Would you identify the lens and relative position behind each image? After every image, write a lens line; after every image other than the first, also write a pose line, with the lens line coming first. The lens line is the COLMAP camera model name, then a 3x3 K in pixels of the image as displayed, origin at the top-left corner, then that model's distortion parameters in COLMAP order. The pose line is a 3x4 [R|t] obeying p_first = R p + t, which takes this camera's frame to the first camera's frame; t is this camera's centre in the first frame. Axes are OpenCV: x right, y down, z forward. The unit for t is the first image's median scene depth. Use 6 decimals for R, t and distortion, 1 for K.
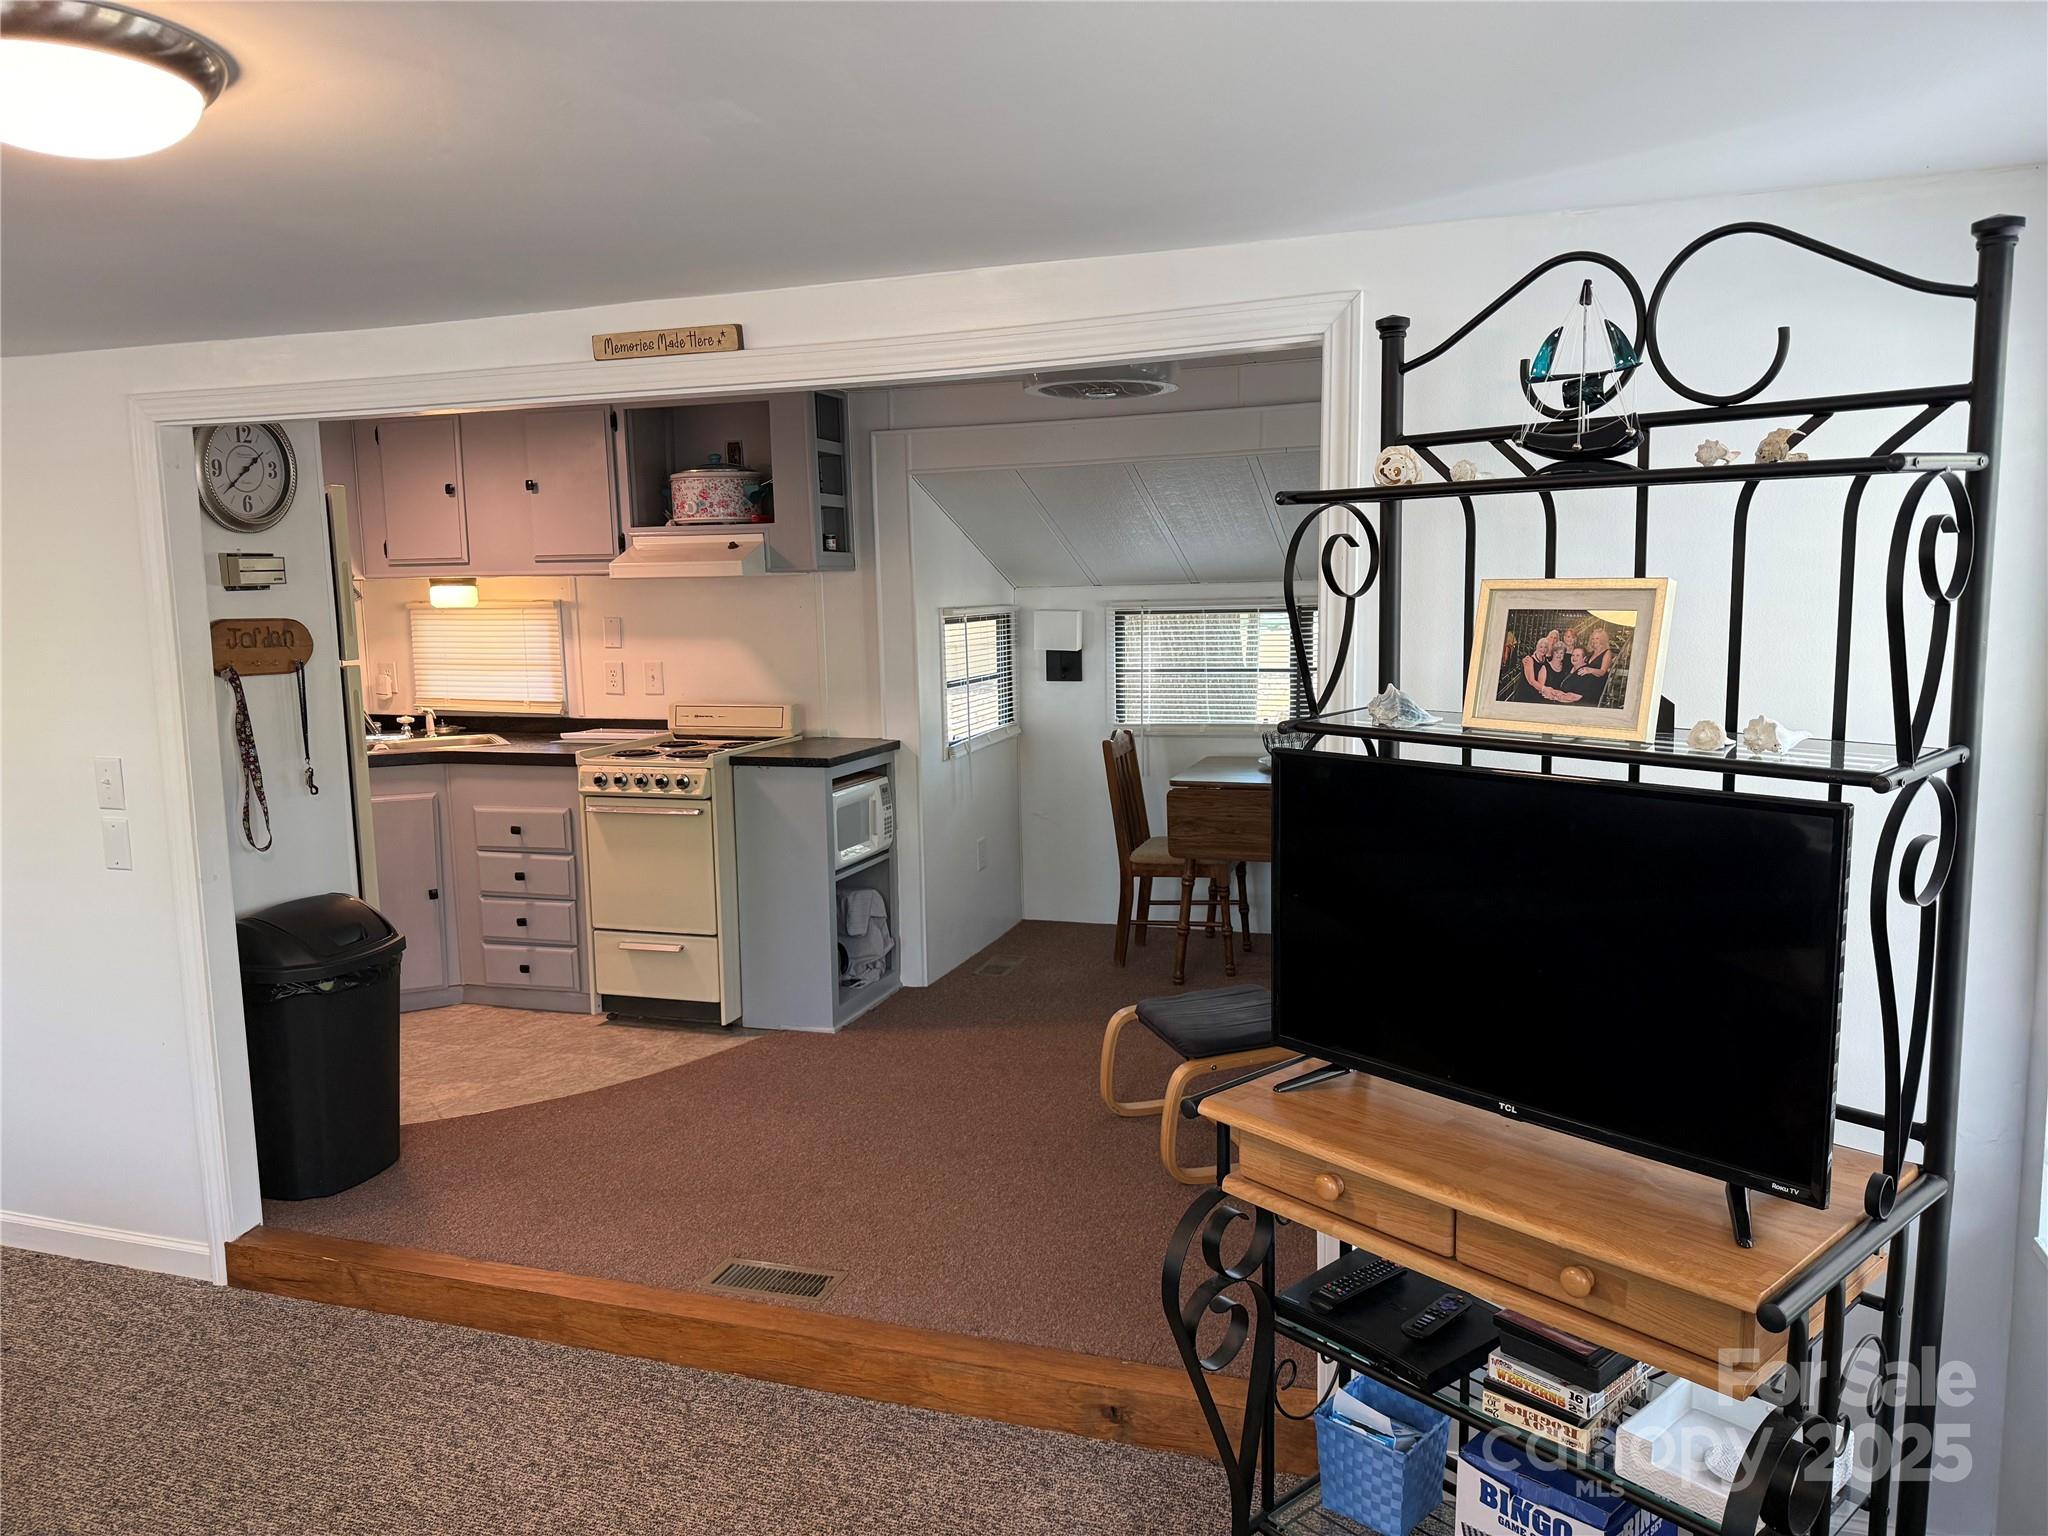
lens RADIAL K [[1433.4, 0, 1024.0], [0, 1433.4, 768.0], [0, 0, 1]] dist [0.126762, -0.172809]
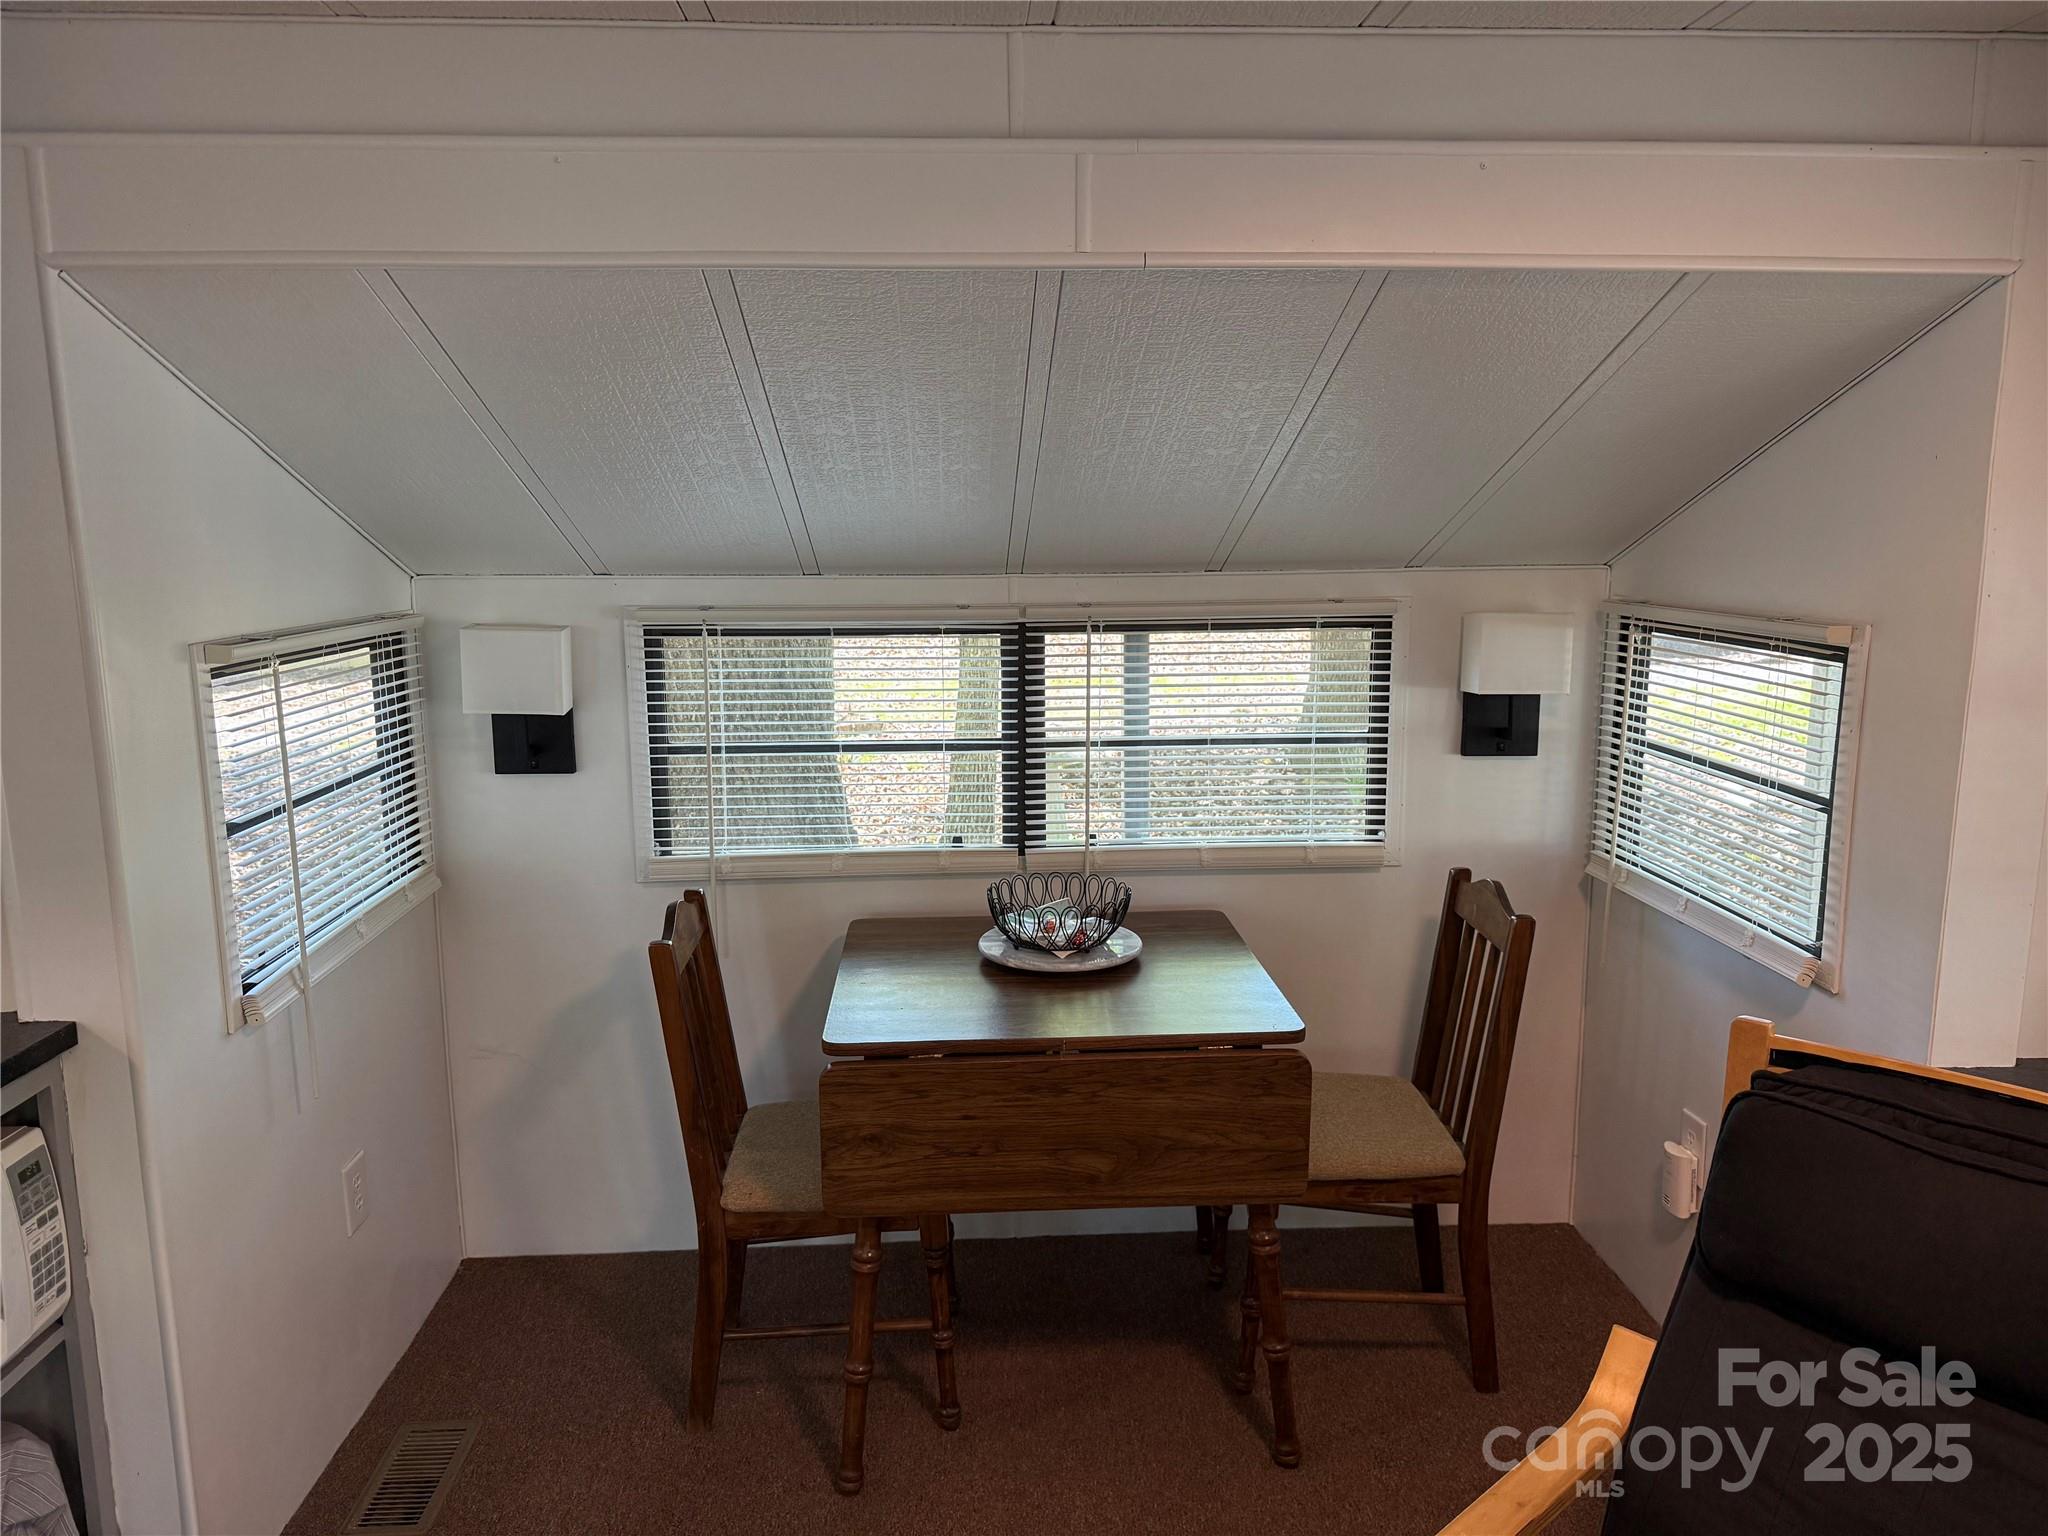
lens RADIAL K [[1433.4, 0, 1024.0], [0, 1433.4, 768.0], [0, 0, 1]] dist [0.126762, -0.172809]
pose [[0.929759, -0.047046, 0.365150, 0.002799], [0.034564, 0.998576, 0.040647, -0.079941], [-0.366542, -0.025171, 0.930061, 0.513164]]
